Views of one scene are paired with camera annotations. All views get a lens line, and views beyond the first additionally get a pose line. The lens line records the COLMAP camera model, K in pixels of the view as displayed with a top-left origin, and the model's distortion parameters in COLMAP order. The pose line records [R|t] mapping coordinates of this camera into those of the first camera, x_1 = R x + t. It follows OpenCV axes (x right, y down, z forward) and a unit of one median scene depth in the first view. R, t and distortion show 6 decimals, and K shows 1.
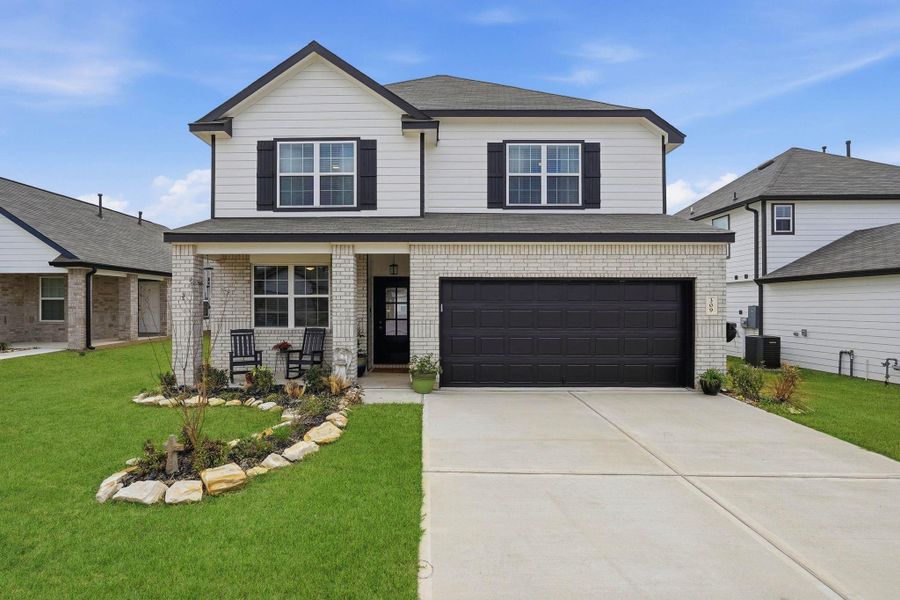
lens RADIAL K [[409.8, 0, 453.7], [0, 409.8, 300.8], [0, 0, 1]] dist [-0.002084, 0.004439]
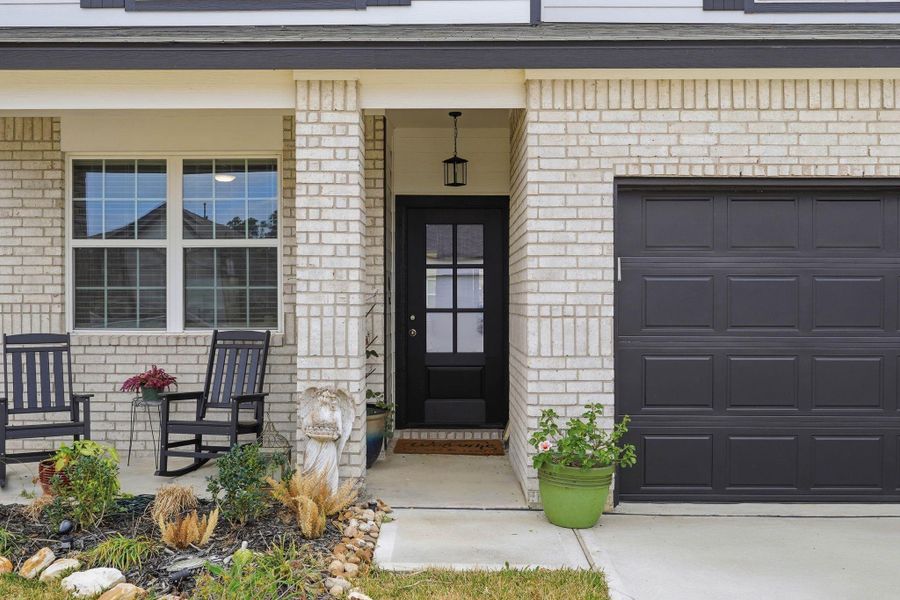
lens RADIAL K [[693.9, 0, 450.0], [0, 693.9, 300.0], [0, 0, 1]] dist [0.005172, -0.001472]
pose [[0.999982, 0.000819, -0.005923, -0.161390], [-0.000833, 0.999997, -0.002362, 0.043329], [0.005921, 0.002367, 0.999980, 0.417938]]
